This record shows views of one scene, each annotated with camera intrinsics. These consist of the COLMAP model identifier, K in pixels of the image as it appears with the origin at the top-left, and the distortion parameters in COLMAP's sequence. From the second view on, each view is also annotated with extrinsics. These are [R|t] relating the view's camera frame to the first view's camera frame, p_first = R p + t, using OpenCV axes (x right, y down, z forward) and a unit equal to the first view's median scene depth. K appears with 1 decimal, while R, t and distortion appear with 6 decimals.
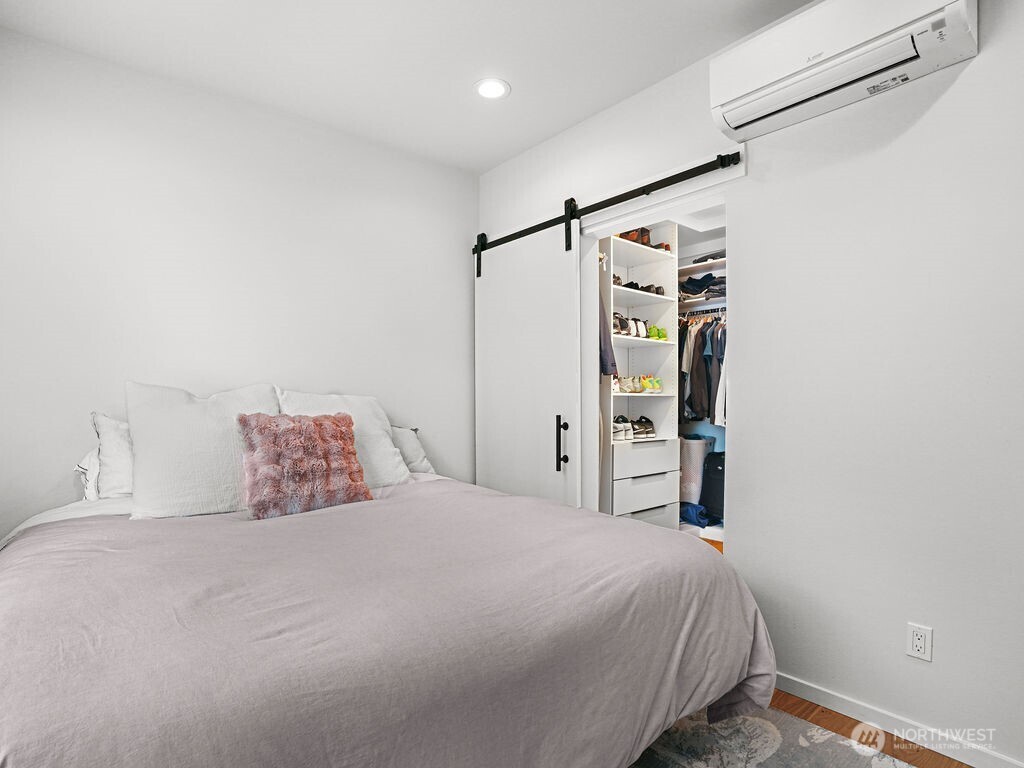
lens RADIAL K [[534.3, 0, 504.6], [0, 534.3, 402.9], [0, 0, 1]] dist [-0.063313, 0.021935]
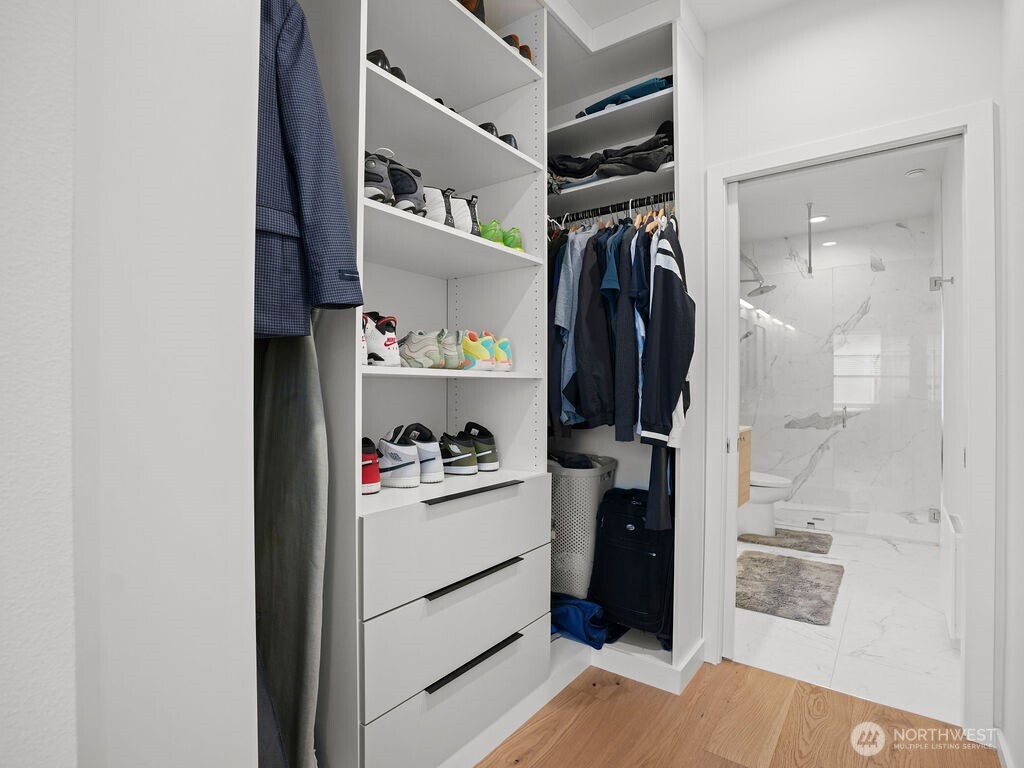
lens RADIAL K [[534.3, 0, 495.6], [0, 534.3, 383.4], [0, 0, 1]] dist [-0.063313, 0.021935]
pose [[0.977614, 0.003894, 0.210370, 0.188103], [-0.000743, 0.999886, -0.015052, -0.001991], [-0.210404, 0.014559, 0.977506, 0.564617]]
